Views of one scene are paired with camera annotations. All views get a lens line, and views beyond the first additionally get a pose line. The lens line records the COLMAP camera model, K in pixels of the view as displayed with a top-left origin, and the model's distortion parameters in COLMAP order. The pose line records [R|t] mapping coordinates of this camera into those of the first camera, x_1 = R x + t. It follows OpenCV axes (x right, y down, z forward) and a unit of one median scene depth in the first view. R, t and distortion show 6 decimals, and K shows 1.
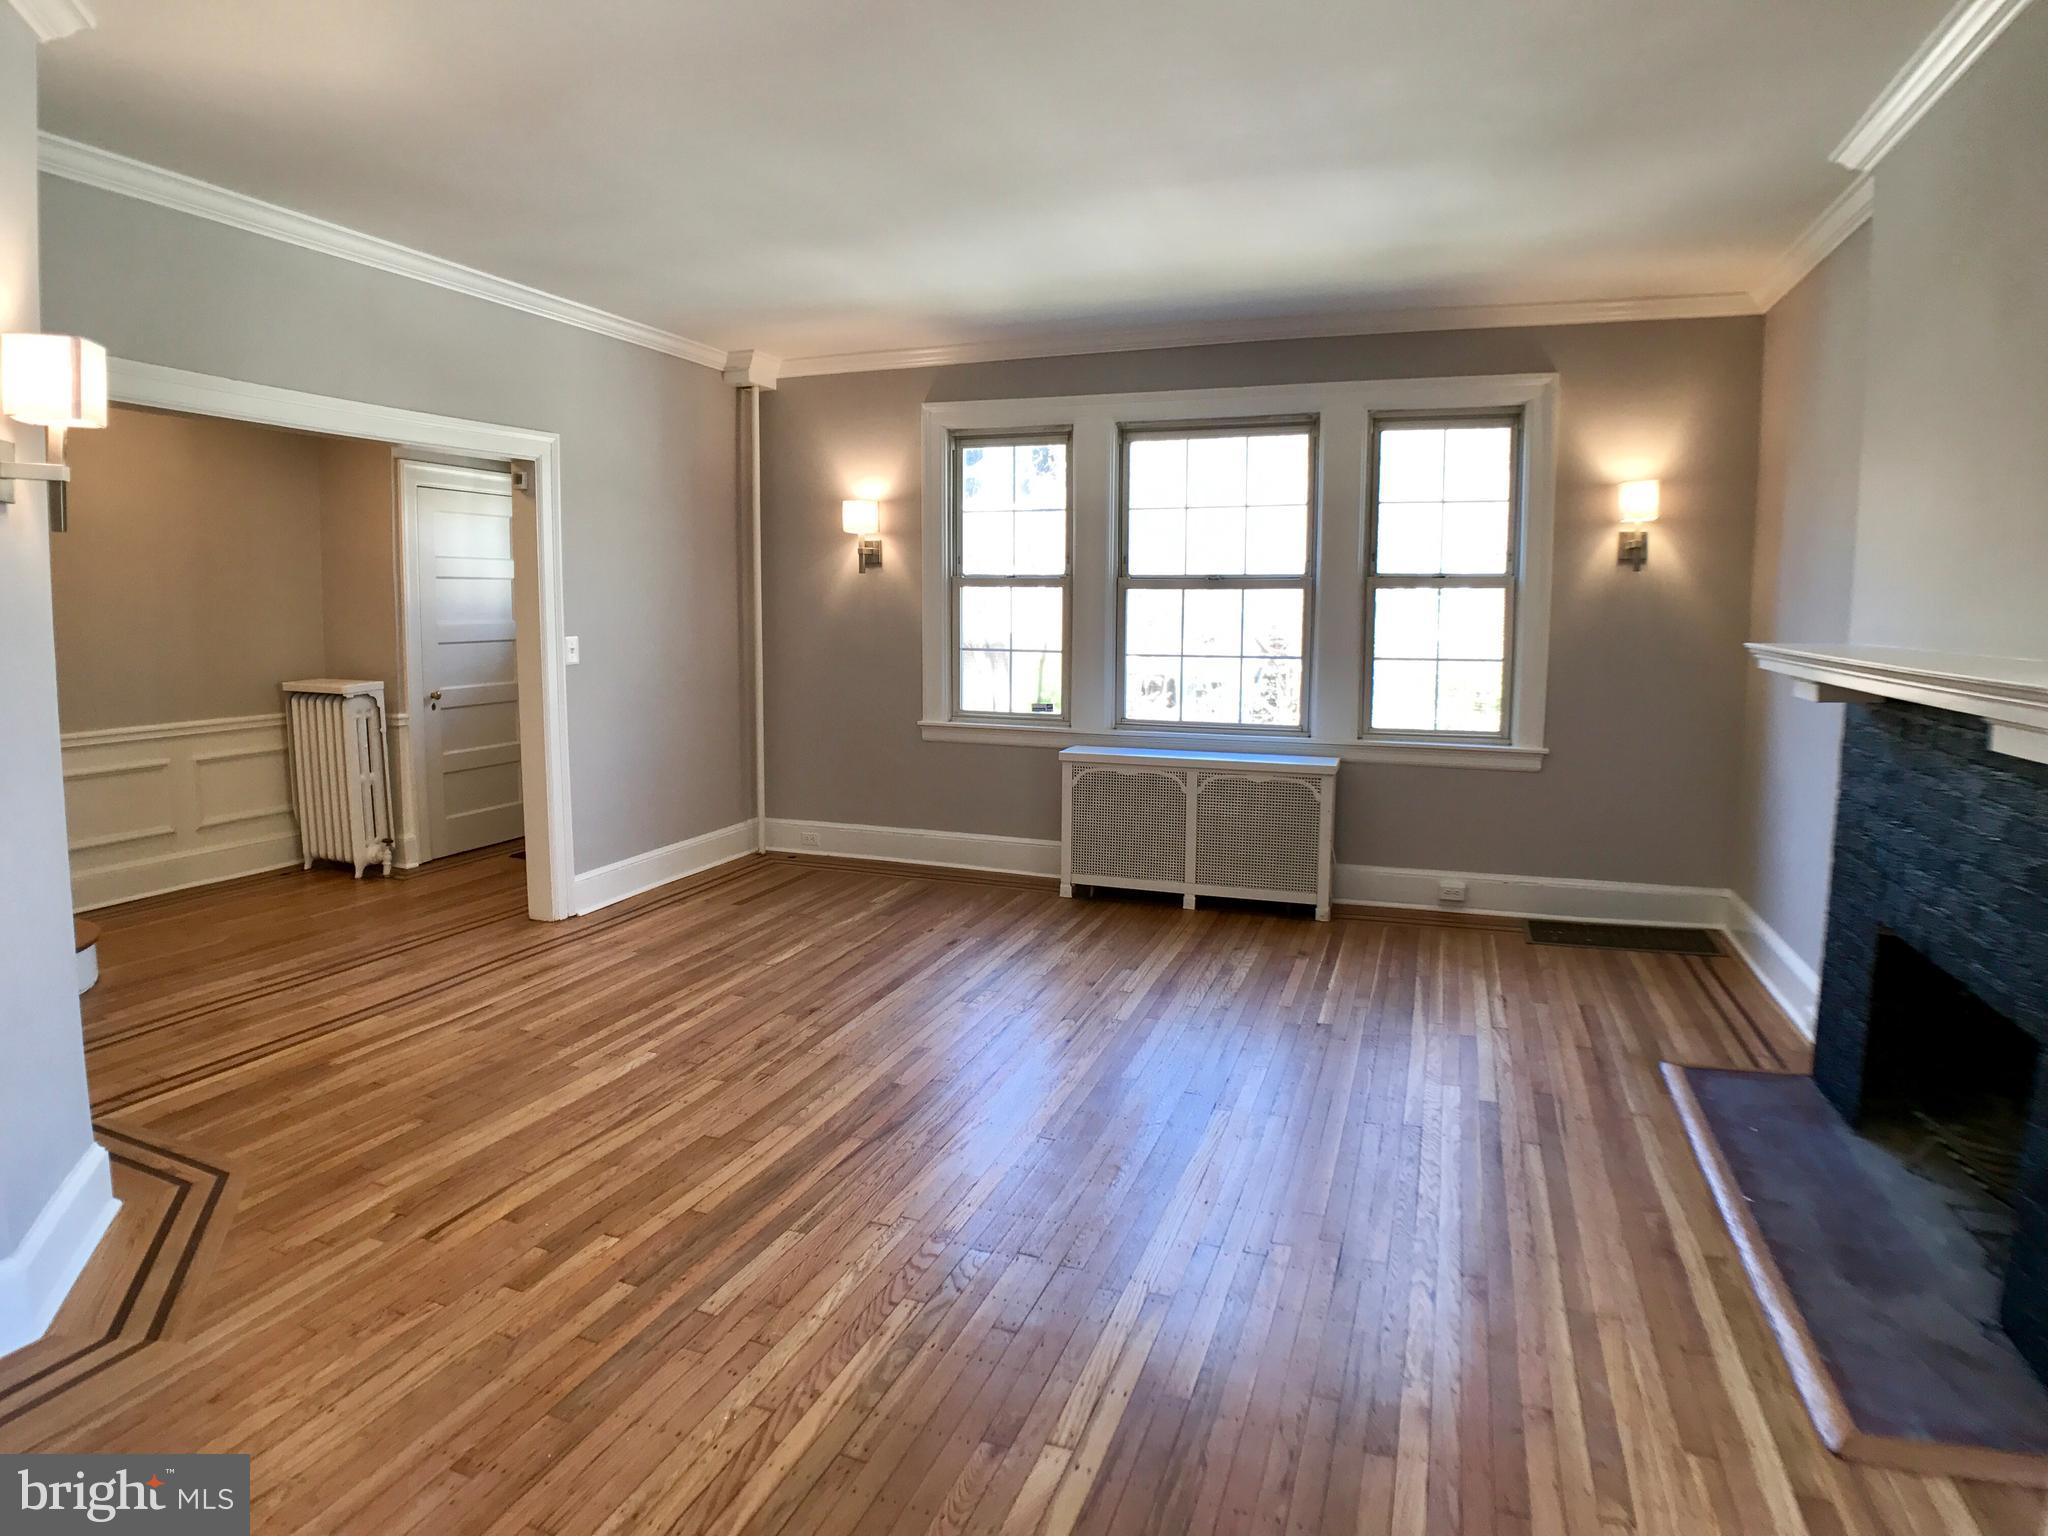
lens RADIAL K [[1165.8, 0, 1024.0], [0, 1165.8, 768.0], [0, 0, 1]] dist [-0.075629, 0.016633]
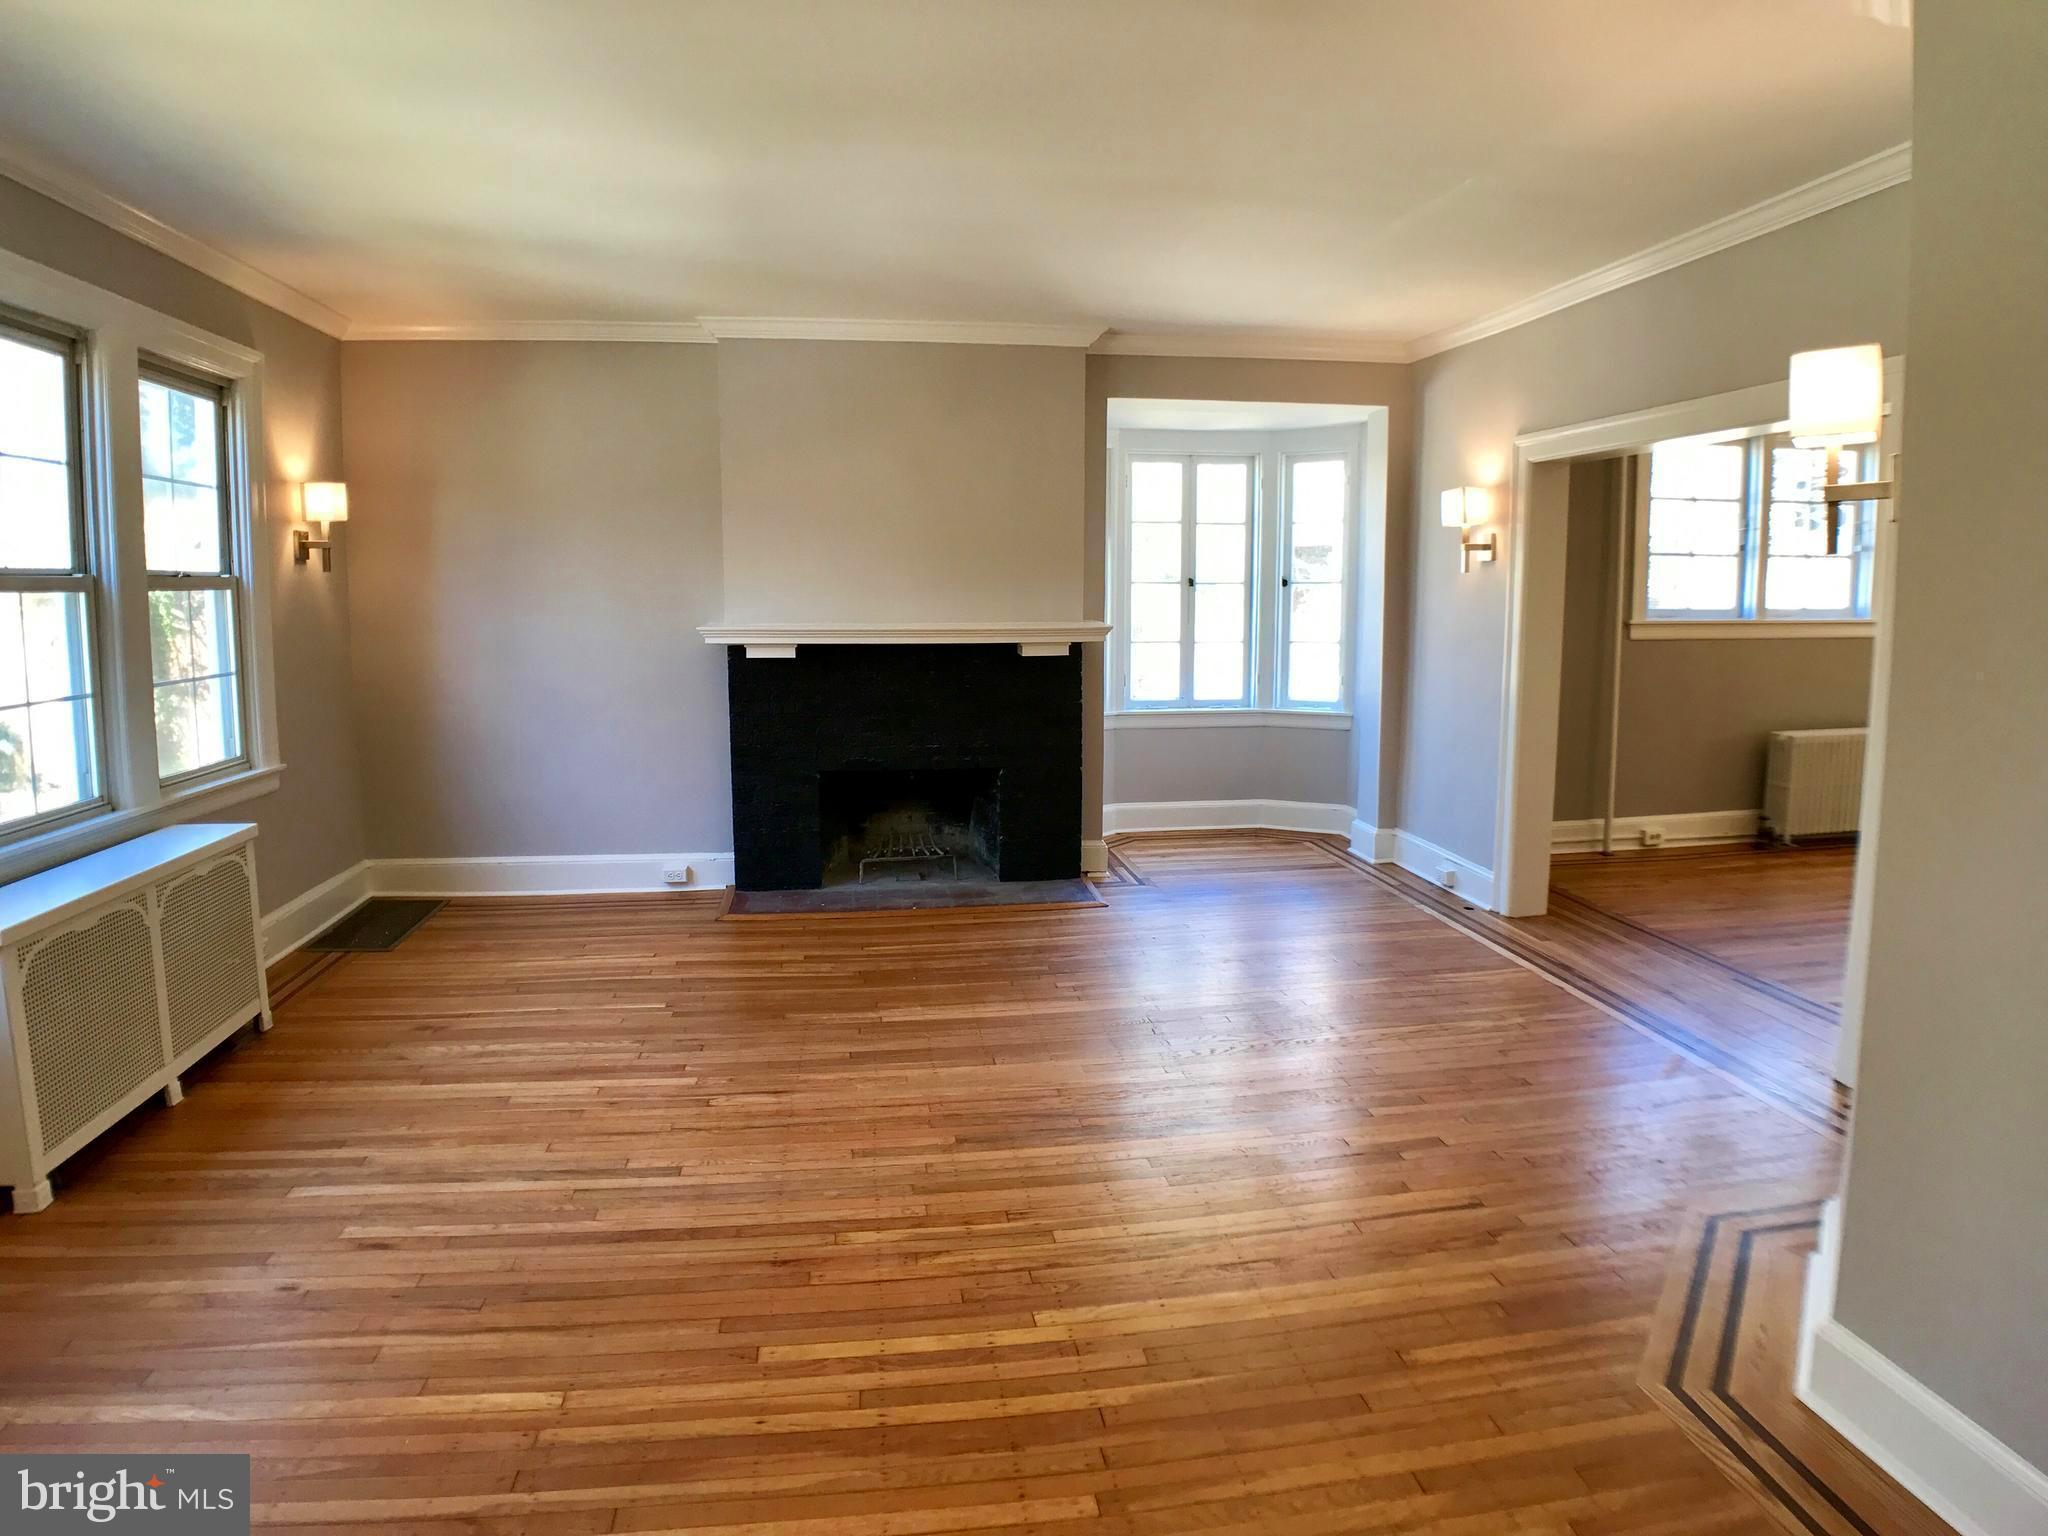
lens RADIAL K [[1158.8, 0, 1014.1], [0, 1158.8, 709.6], [0, 0, 1]] dist [-0.077854, 0.009720]
pose [[-0.476123, -0.092581, 0.874492, -0.760207], [0.119197, 0.978470, 0.168486, -0.175548], [-0.871263, 0.184457, -0.454837, 1.121742]]
